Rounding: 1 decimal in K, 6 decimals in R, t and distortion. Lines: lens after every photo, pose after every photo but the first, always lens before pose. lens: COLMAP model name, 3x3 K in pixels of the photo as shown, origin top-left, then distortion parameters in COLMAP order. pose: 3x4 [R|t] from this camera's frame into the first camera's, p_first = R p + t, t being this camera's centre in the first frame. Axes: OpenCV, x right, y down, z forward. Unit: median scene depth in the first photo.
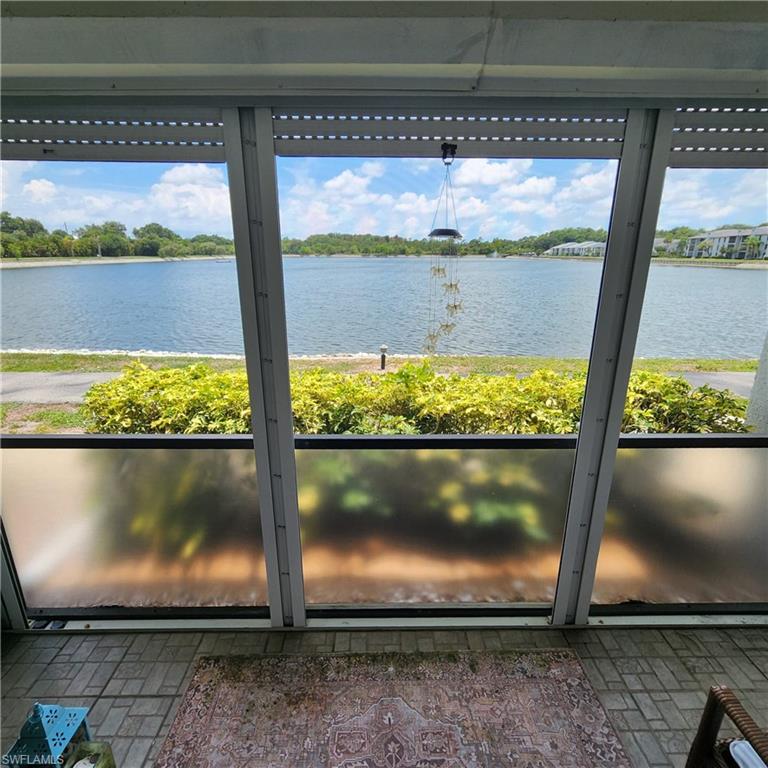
lens RADIAL K [[427.9, 0, 386.8], [0, 427.9, 385.5], [0, 0, 1]] dist [-0.003729, 0.002745]
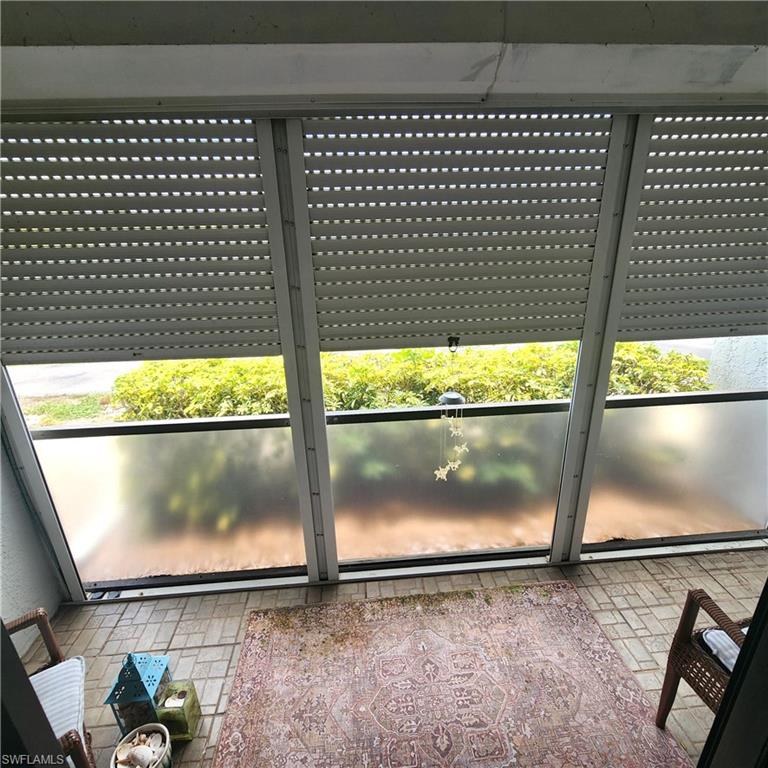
lens RADIAL K [[427.9, 0, 376.3], [0, 427.9, 384.9], [0, 0, 1]] dist [-0.003729, 0.002745]
pose [[0.997383, -0.049939, 0.052285, -0.121321], [0.046978, 0.997302, 0.056407, -0.011668], [-0.054961, -0.053803, 0.997038, -0.108679]]
